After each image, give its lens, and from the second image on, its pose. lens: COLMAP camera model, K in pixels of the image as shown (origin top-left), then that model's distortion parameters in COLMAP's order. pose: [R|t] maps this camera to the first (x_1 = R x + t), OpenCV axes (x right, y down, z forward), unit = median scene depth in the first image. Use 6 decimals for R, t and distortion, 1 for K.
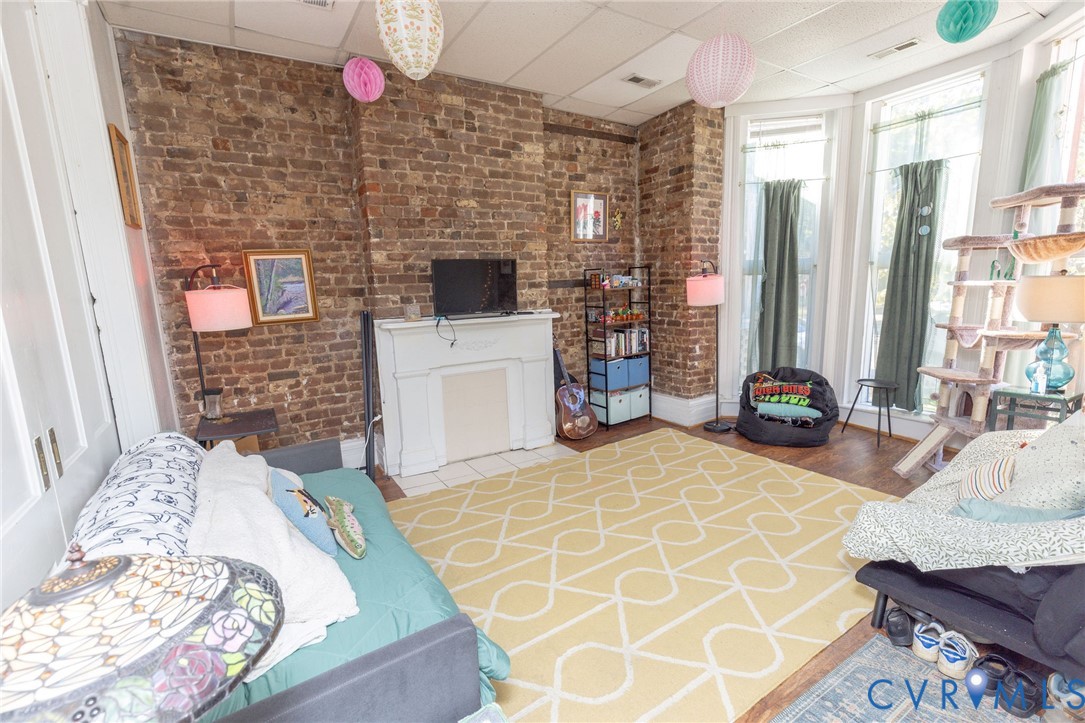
lens RADIAL K [[485.0, 0, 536.9], [0, 485.0, 364.0], [0, 0, 1]] dist [0.000652, -0.000321]
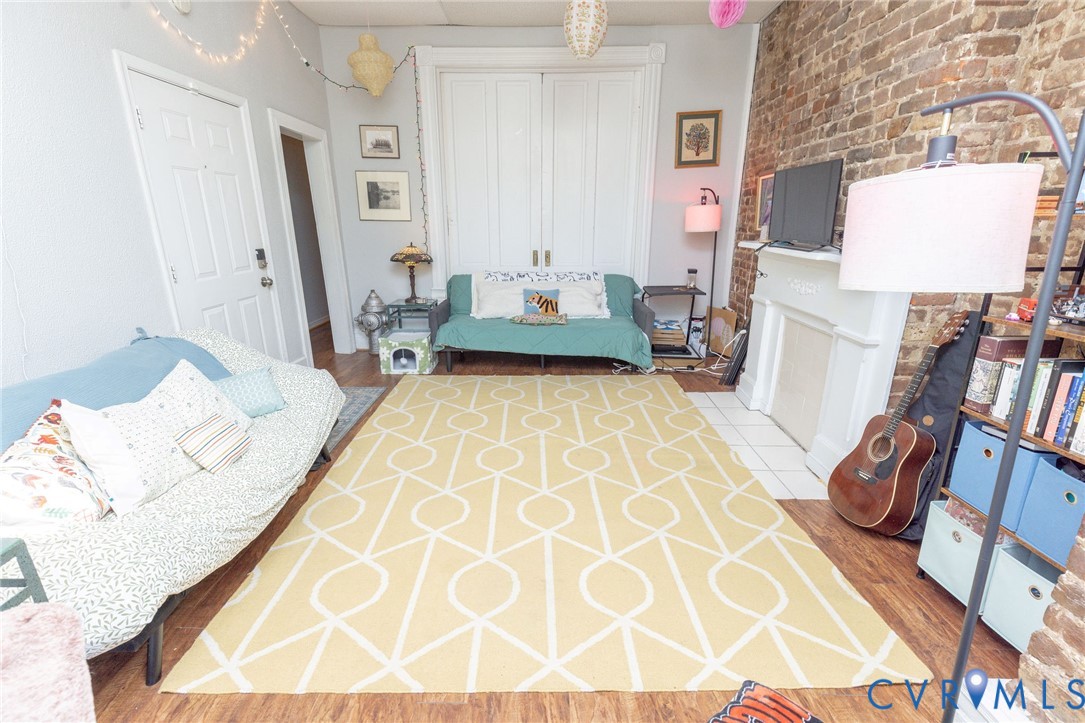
lens RADIAL K [[485.0, 0, 537.7], [0, 485.0, 359.9], [0, 0, 1]] dist [0.000652, -0.000321]
pose [[-0.534843, 0.271152, -0.800262, 0.718526], [-0.118622, 0.913635, 0.388845, -0.178487], [0.836583, 0.302900, -0.456487, 1.043845]]
